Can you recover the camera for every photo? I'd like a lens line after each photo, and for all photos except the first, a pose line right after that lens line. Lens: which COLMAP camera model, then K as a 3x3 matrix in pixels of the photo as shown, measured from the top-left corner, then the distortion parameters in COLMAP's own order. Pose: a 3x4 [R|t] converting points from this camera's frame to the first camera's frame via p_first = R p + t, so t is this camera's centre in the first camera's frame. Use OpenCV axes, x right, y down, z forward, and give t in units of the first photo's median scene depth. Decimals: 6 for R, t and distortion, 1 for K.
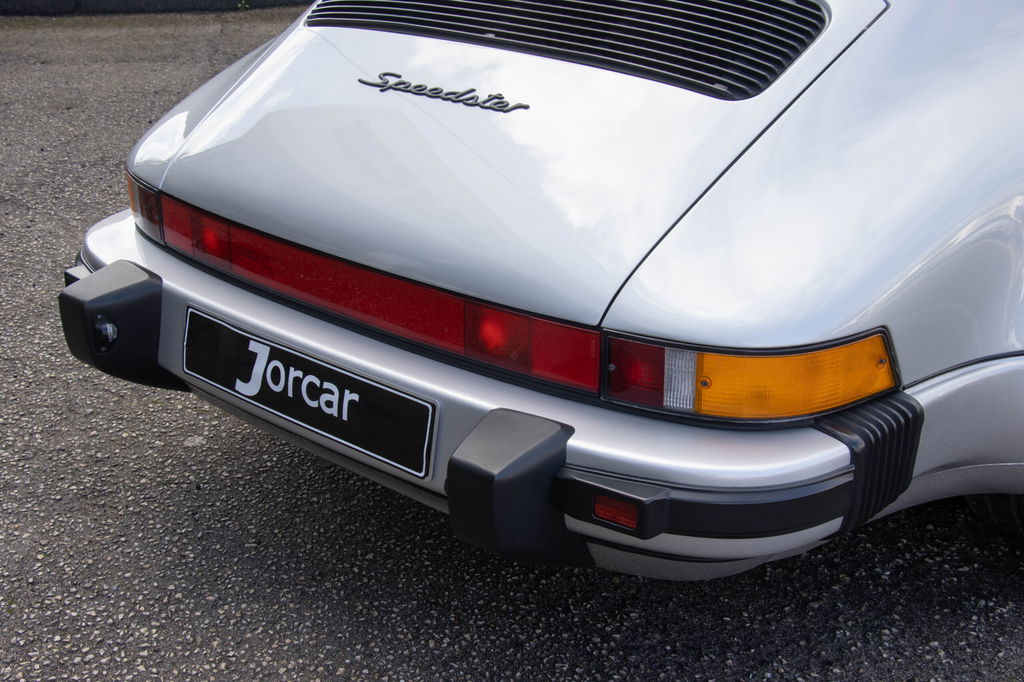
lens RADIAL K [[1341.5, 0, 512.0], [0, 1341.5, 341.0], [0, 0, 1]] dist [-0.021890, 0.405203]
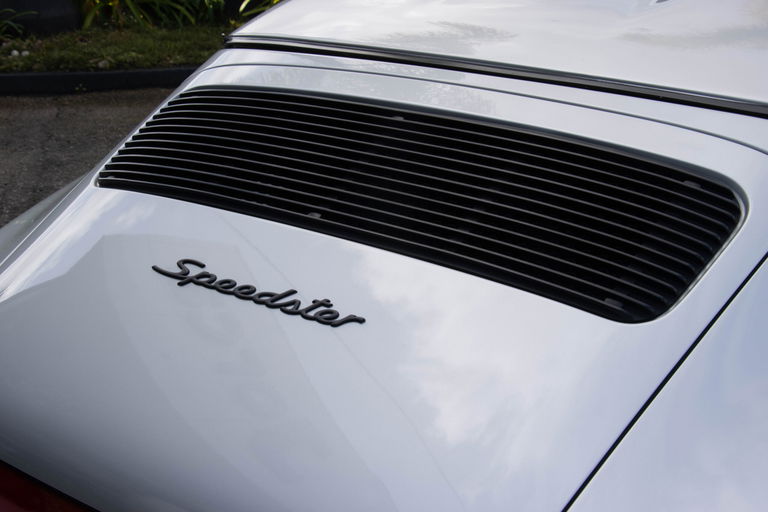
lens RADIAL K [[1202.6, 0, 384.0], [0, 1202.6, 256.0], [0, 0, 1]] dist [0.012401, 0.802676]
pose [[0.999435, -0.007210, 0.032818, 0.001258], [0.009953, 0.996399, -0.084208, -0.149561], [-0.032092, 0.084487, 0.995908, 0.293338]]
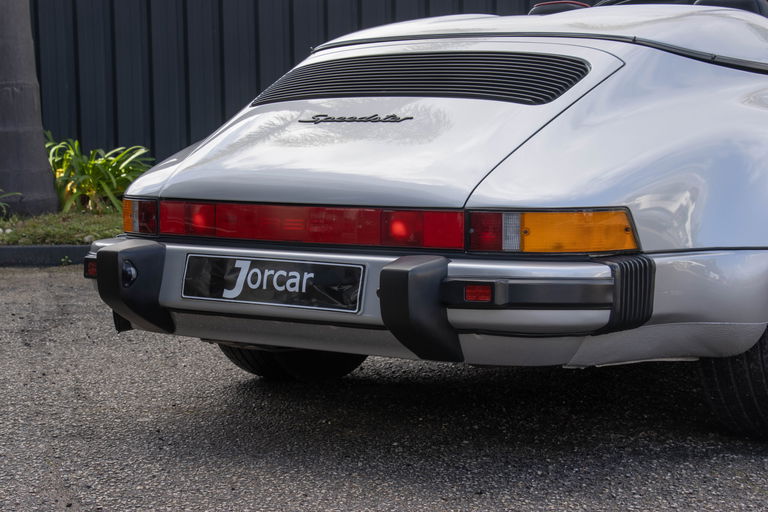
lens RADIAL K [[1688.5, 0, 384.0], [0, 1688.5, 256.0], [0, 0, 1]] dist [0.330732, 0.185648]
pose [[0.997755, 0.006130, 0.066690, -0.157308], [0.016467, 0.942775, -0.333022, 0.664826], [-0.064915, 0.333372, 0.940558, -0.882886]]
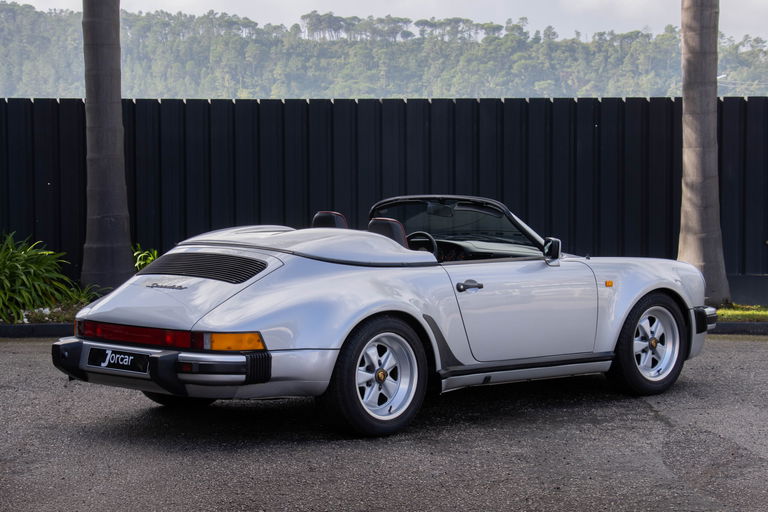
lens RADIAL K [[1840.4, 0, 384.0], [0, 1840.4, 256.0], [0, 0, 1]] dist [0.270362, 0.326969]
pose [[0.996335, 0.019989, -0.083167, 0.961924], [-0.048307, 0.933904, -0.354247, 1.502166], [0.070589, 0.356966, 0.931446, -3.694414]]
